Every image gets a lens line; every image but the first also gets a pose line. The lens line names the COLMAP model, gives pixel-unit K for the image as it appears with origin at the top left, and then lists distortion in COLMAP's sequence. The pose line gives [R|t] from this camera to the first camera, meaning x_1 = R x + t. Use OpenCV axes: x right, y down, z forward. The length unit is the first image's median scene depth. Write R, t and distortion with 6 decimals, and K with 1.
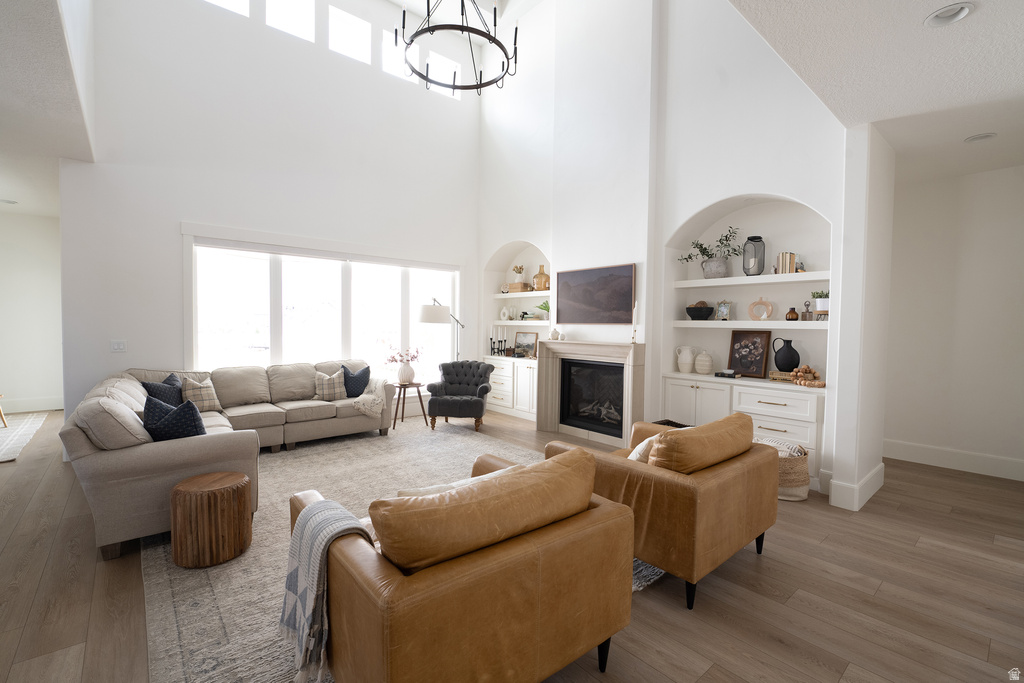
lens RADIAL K [[473.1, 0, 517.5], [0, 473.1, 341.8], [0, 0, 1]] dist [-0.001868, -0.000373]
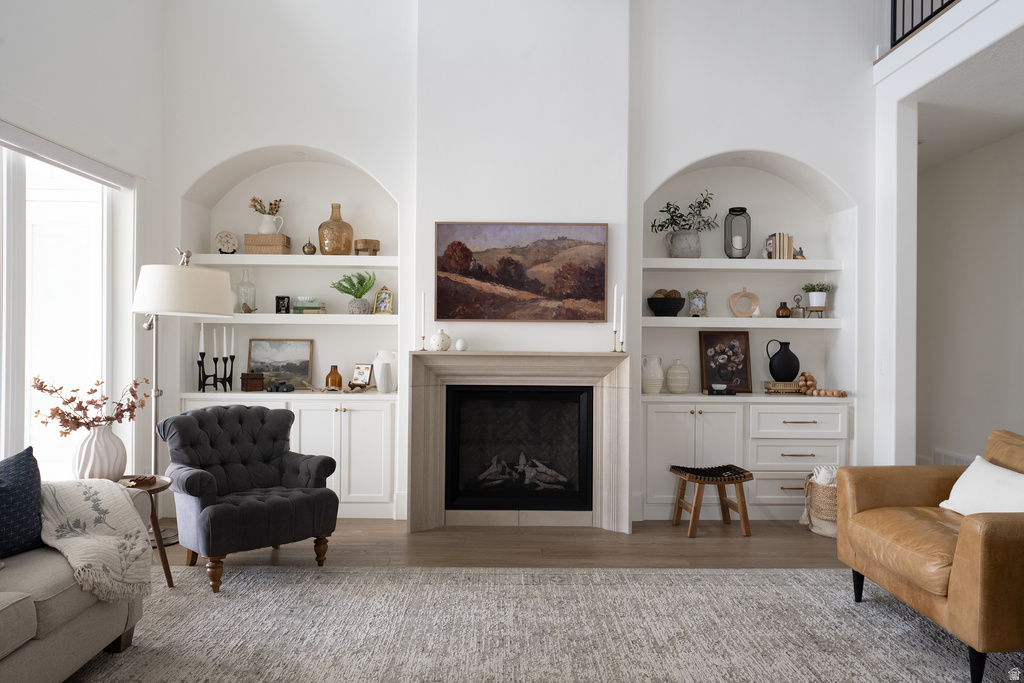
lens RADIAL K [[692.0, 0, 512.1], [0, 692.0, 338.2], [0, 0, 1]] dist [-0.000342, -0.000809]
pose [[0.625547, -0.005151, 0.780169, -0.568157], [0.028560, 0.999459, -0.016301, -0.003788], [-0.779663, 0.032479, 0.625356, 0.558525]]
